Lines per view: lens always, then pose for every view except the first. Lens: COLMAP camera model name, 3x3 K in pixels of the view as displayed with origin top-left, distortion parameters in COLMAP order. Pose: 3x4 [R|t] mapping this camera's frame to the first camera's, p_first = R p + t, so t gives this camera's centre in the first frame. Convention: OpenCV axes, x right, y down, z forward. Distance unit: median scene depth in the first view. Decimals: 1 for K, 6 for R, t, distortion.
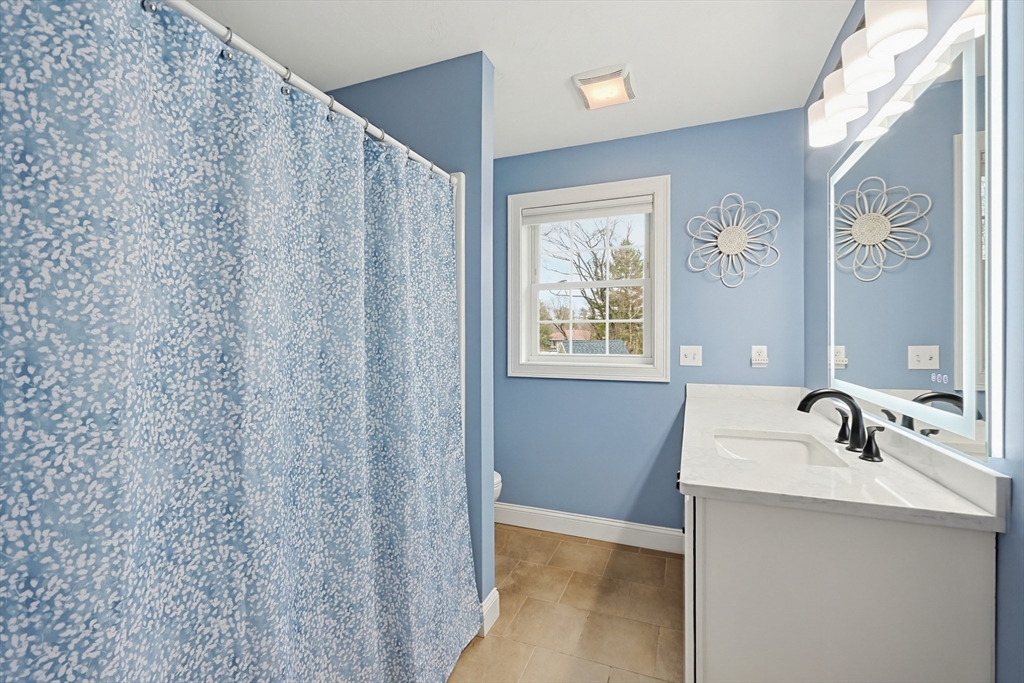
lens RADIAL K [[435.6, 0, 507.6], [0, 435.6, 329.9], [0, 0, 1]] dist [0.001323, 0.000082]
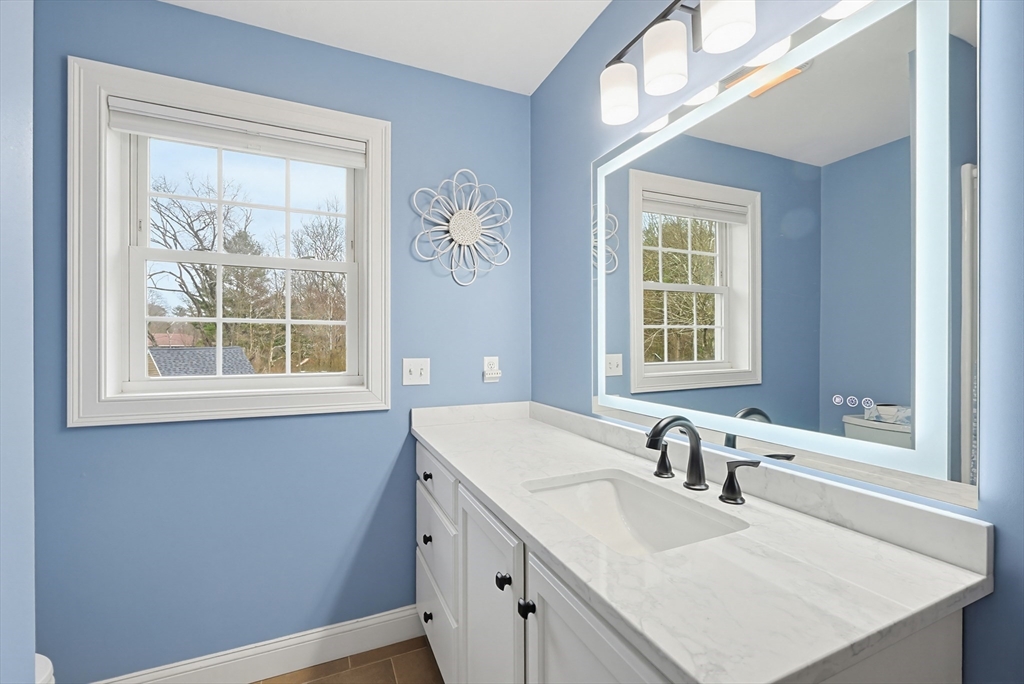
lens RADIAL K [[447.1, 0, 522.5], [0, 447.1, 344.8], [0, 0, 1]] dist [-0.000471, -0.000521]
pose [[0.680849, -0.000593, 0.732424, -0.022536], [-0.014101, 0.999804, 0.013918, -0.000164], [-0.732288, -0.019804, 0.680707, 0.344147]]
